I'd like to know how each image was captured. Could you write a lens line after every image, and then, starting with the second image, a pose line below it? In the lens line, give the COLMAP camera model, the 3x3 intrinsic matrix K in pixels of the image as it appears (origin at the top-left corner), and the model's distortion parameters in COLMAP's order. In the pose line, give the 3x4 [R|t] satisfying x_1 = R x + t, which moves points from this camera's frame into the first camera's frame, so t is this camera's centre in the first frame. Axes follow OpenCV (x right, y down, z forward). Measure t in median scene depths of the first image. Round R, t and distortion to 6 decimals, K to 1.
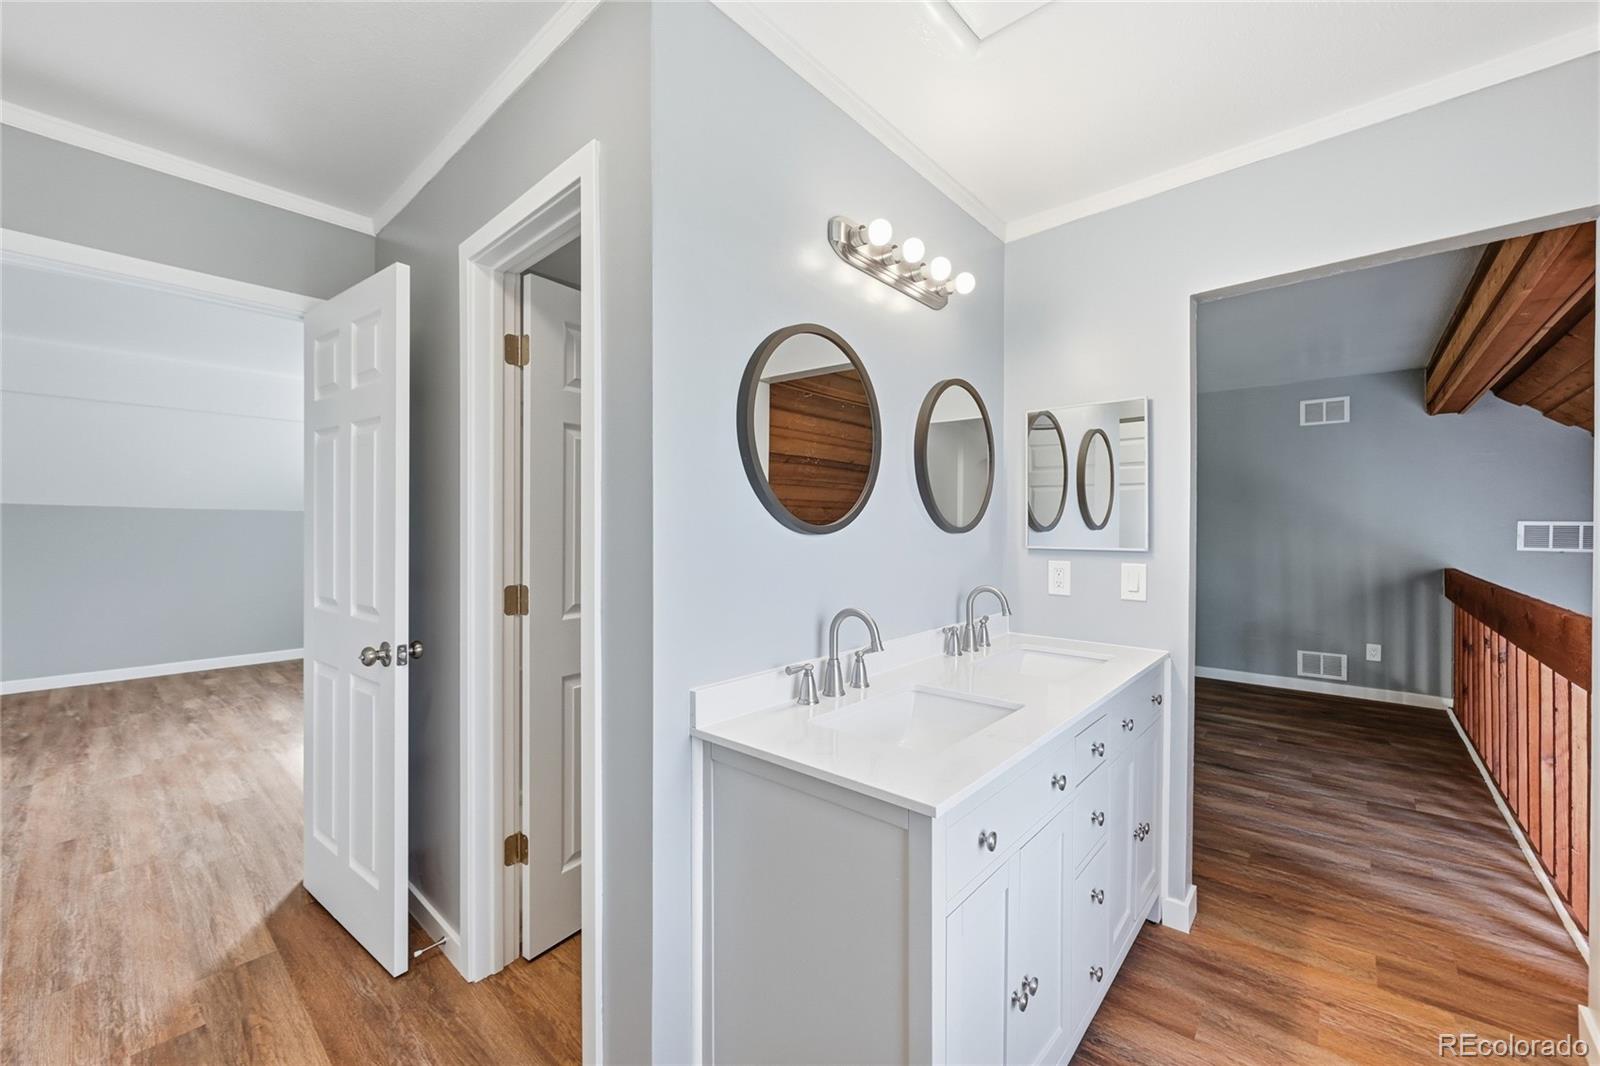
lens RADIAL K [[638.5, 0, 801.9], [0, 638.5, 526.0], [0, 0, 1]] dist [-0.000529, -0.000015]
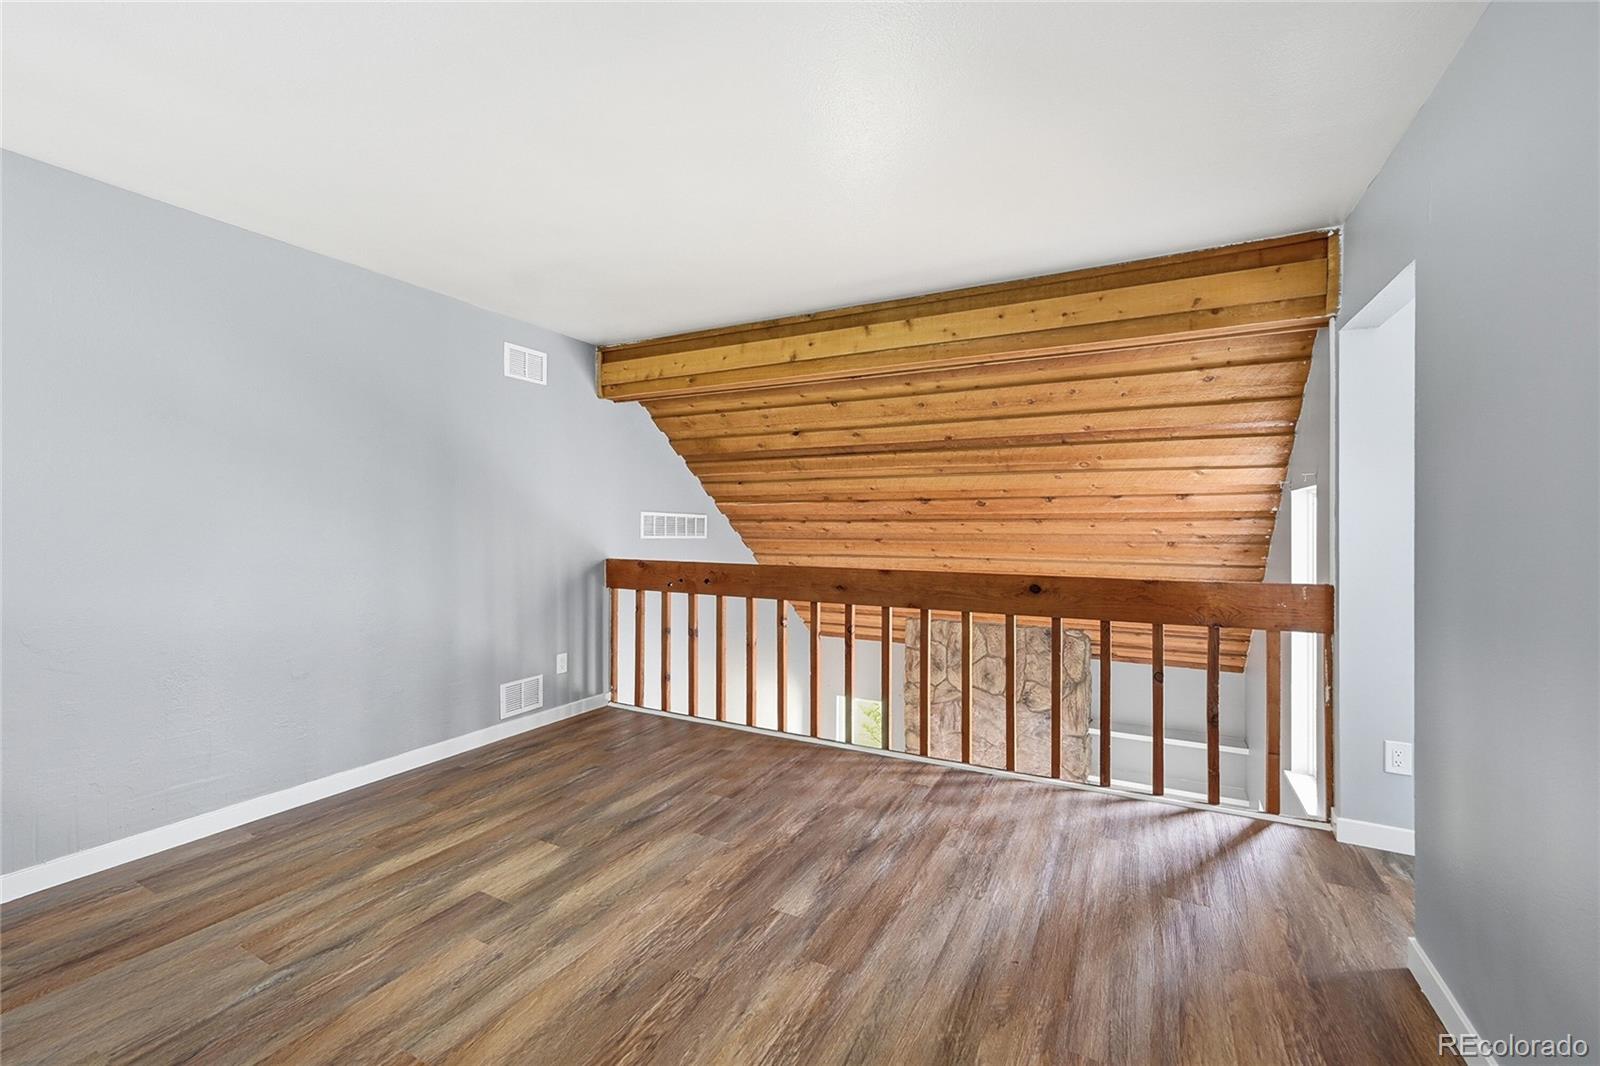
lens RADIAL K [[638.5, 0, 801.9], [0, 638.5, 526.0], [0, 0, 1]] dist [-0.000529, -0.000015]
pose [[-0.240975, 0.000553, 0.970531, -0.006255], [-0.014975, 0.999879, -0.004288, 0.020105], [-0.970416, -0.015567, -0.240938, 1.274773]]
